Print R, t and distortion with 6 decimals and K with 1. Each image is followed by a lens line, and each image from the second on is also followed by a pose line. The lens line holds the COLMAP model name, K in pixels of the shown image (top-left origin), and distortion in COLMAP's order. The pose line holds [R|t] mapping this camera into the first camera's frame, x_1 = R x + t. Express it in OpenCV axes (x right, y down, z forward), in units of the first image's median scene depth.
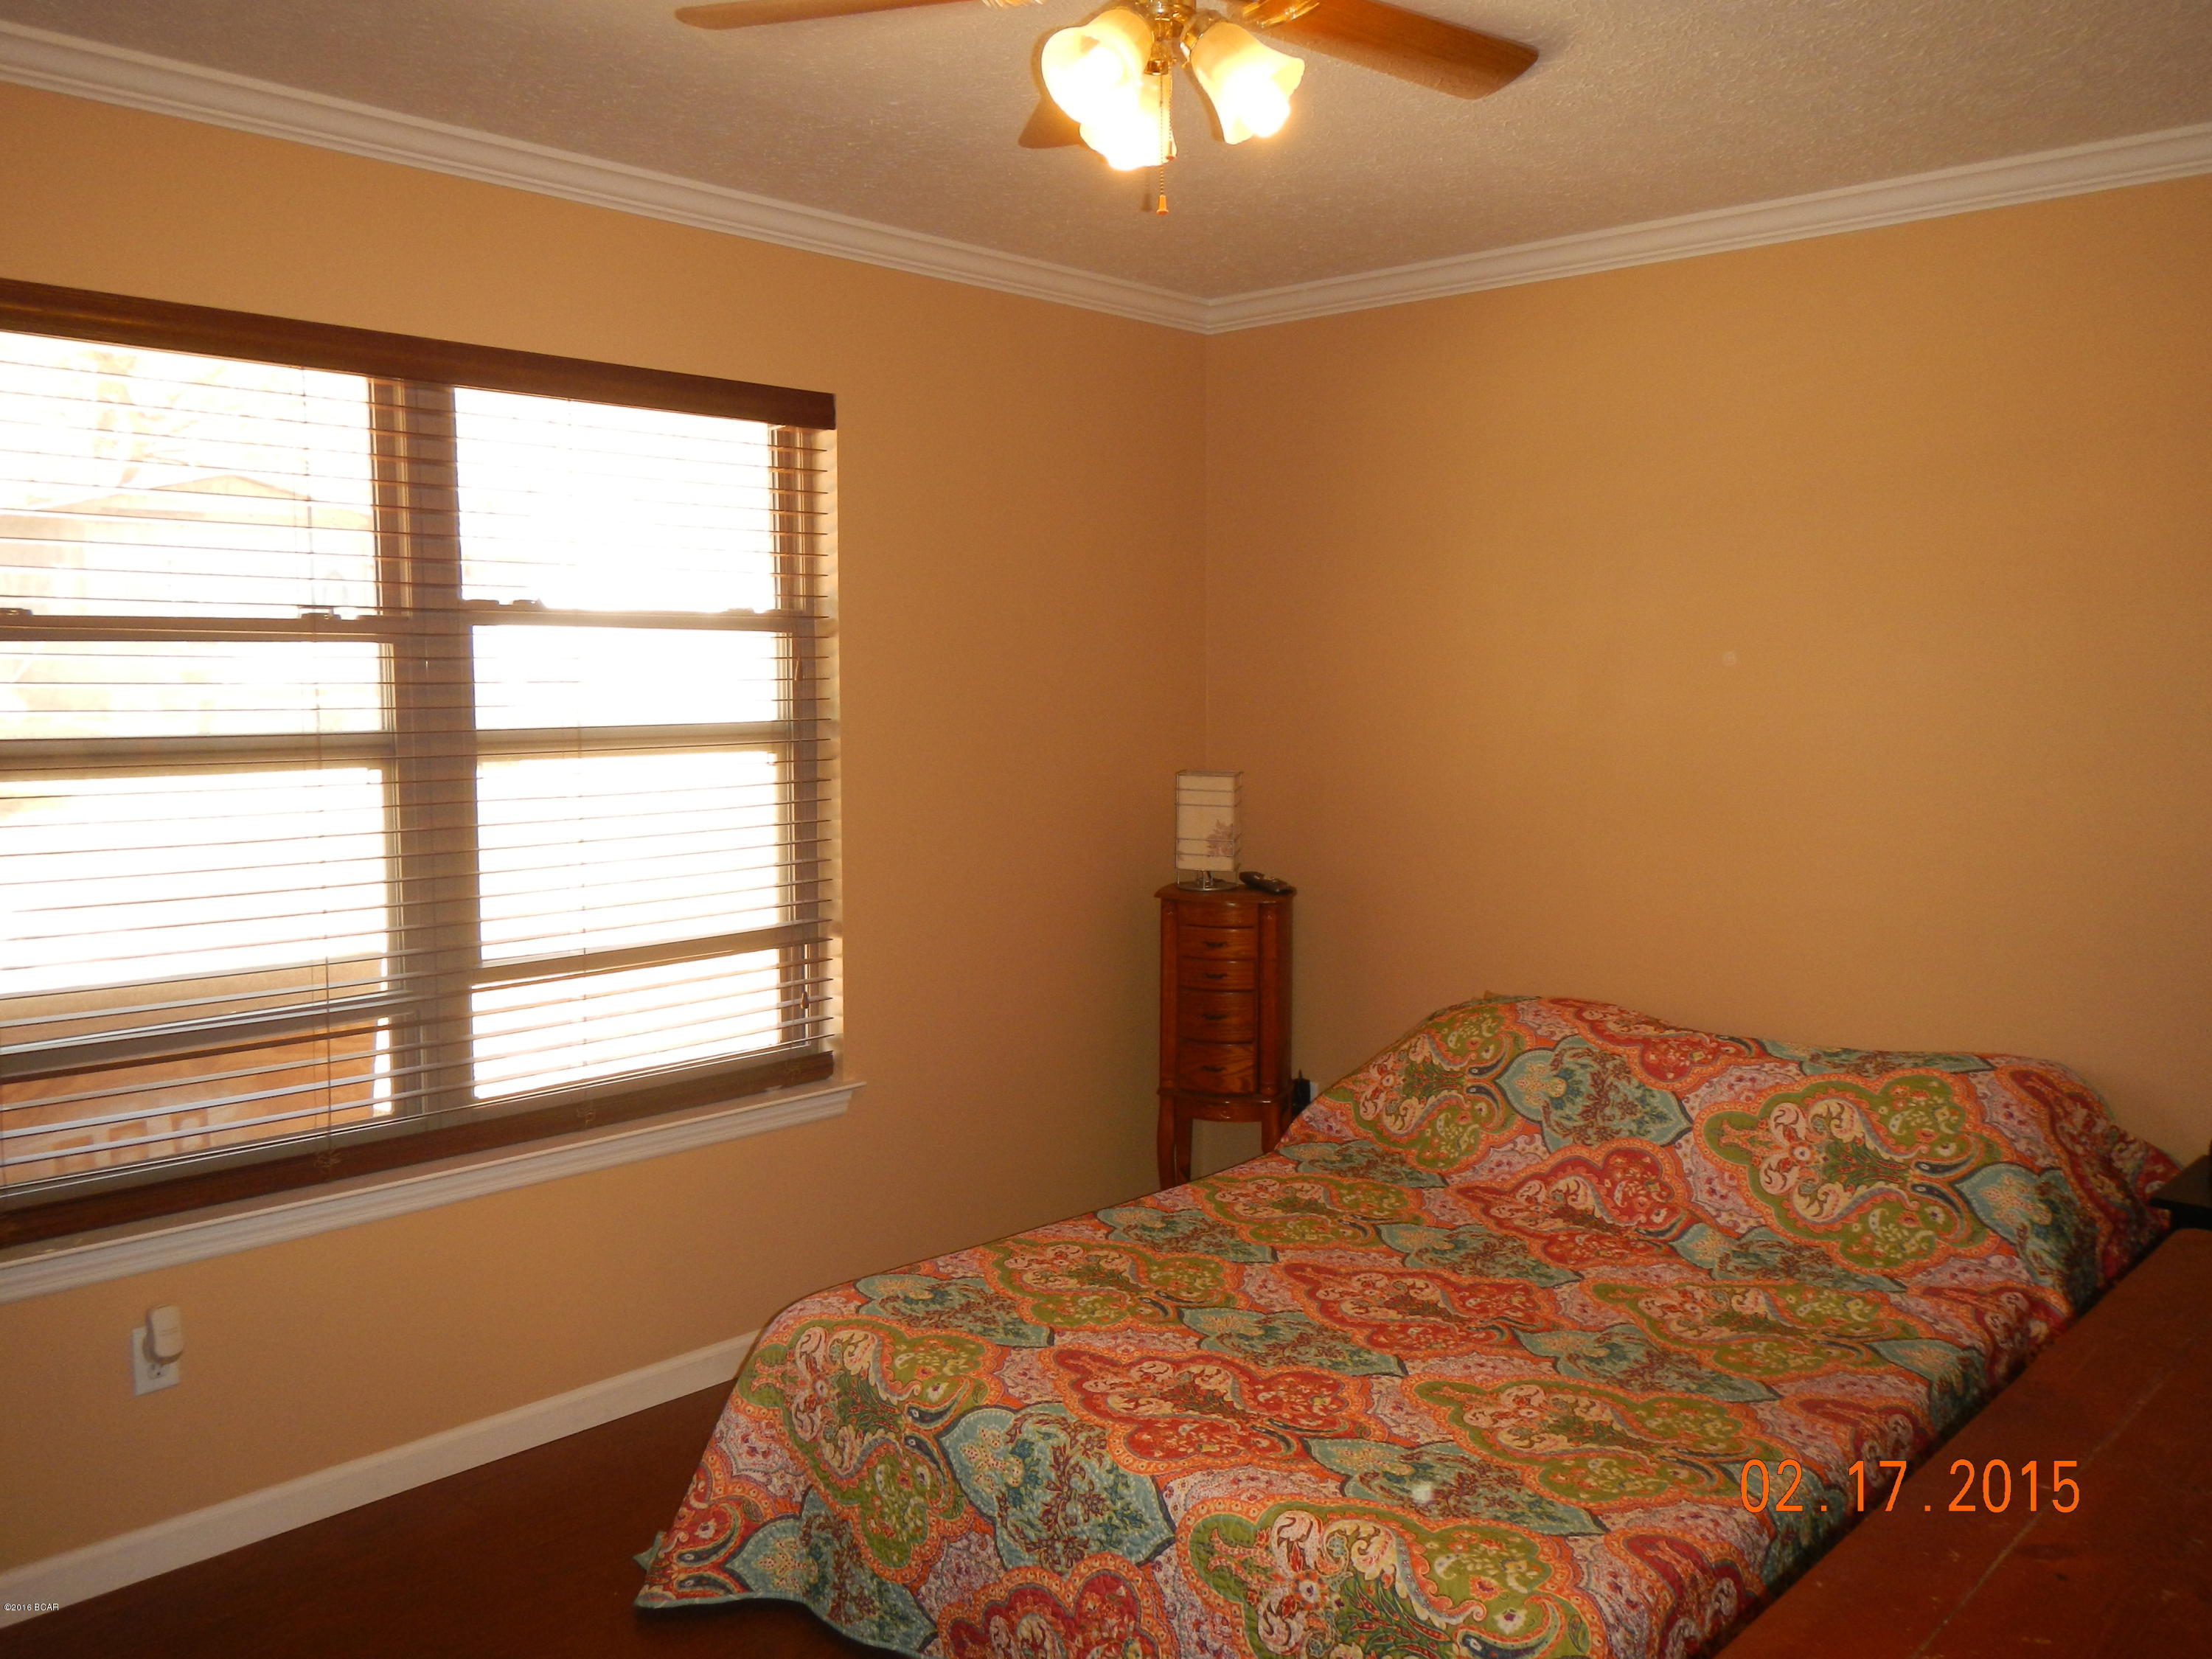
lens RADIAL K [[1830.7, 0, 1087.4], [0, 1830.7, 843.8], [0, 0, 1]] dist [0.005642, -0.006072]
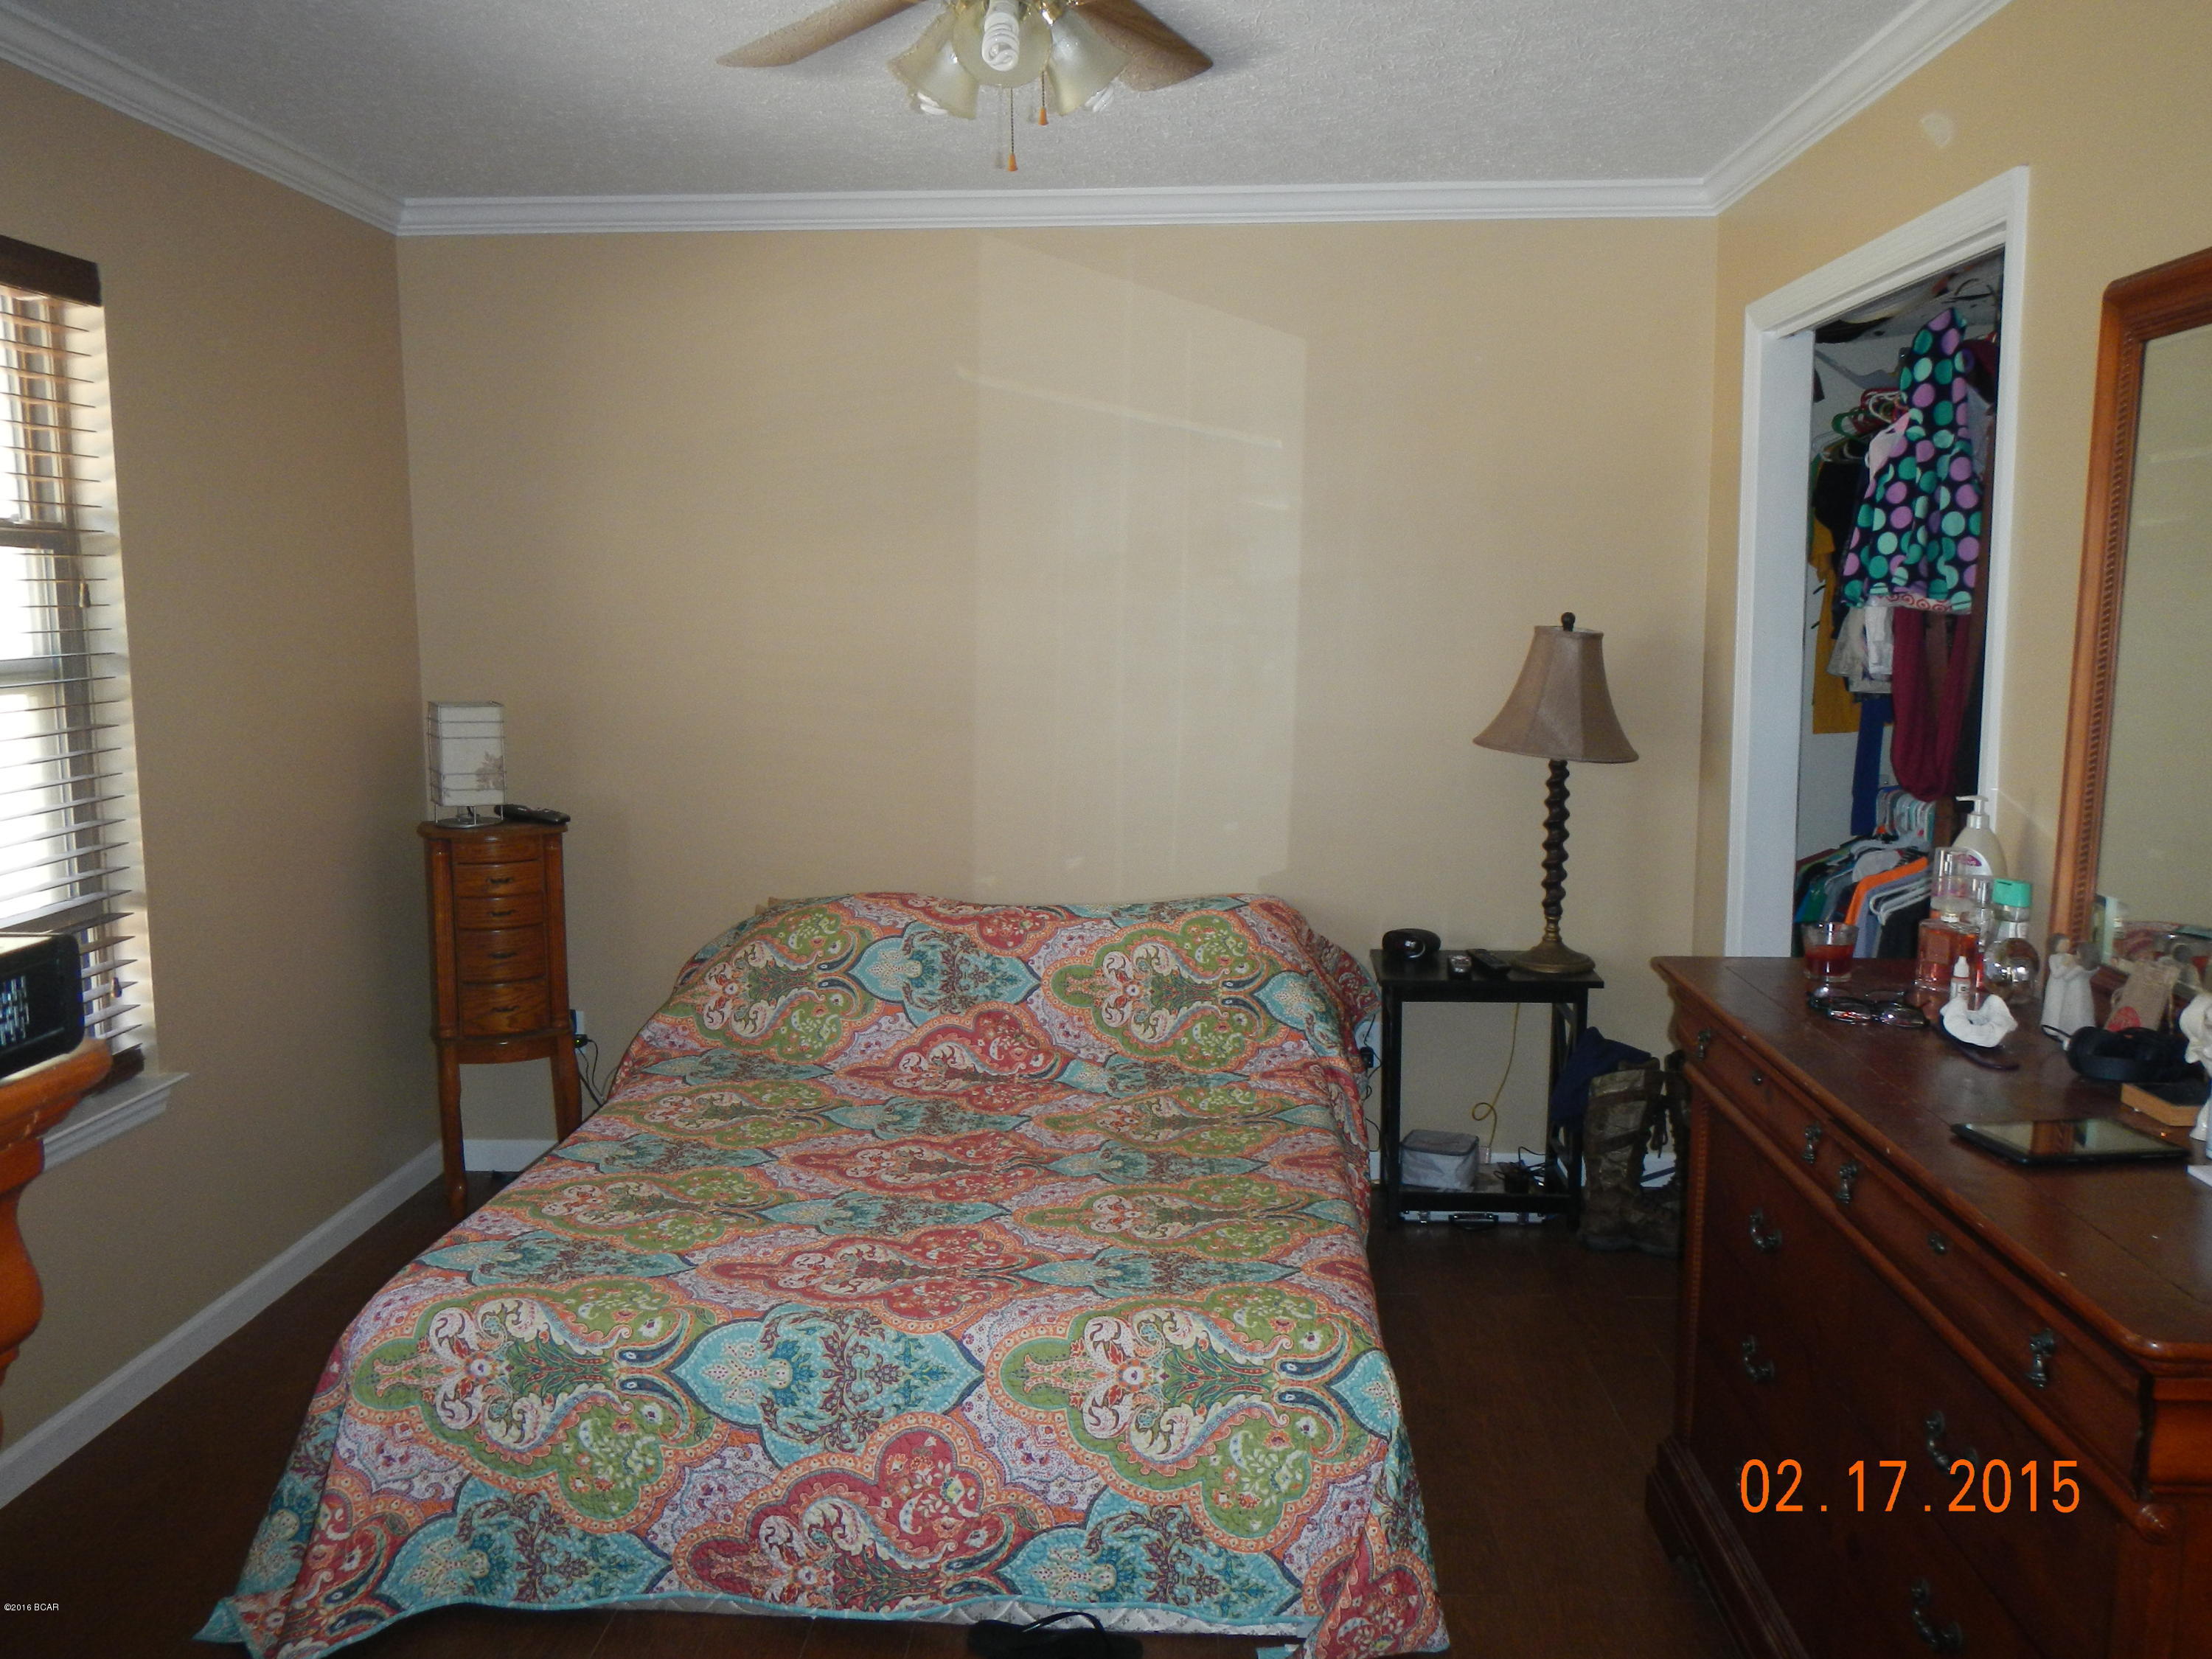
lens RADIAL K [[1830.7, 0, 1107.7], [0, 1830.7, 864.1], [0, 0, 1]] dist [0.005642, -0.006072]
pose [[0.769747, -0.094361, 0.631336, -0.428570], [0.064669, 0.995453, 0.069935, -0.001112], [-0.635065, -0.013004, 0.772349, 0.077763]]
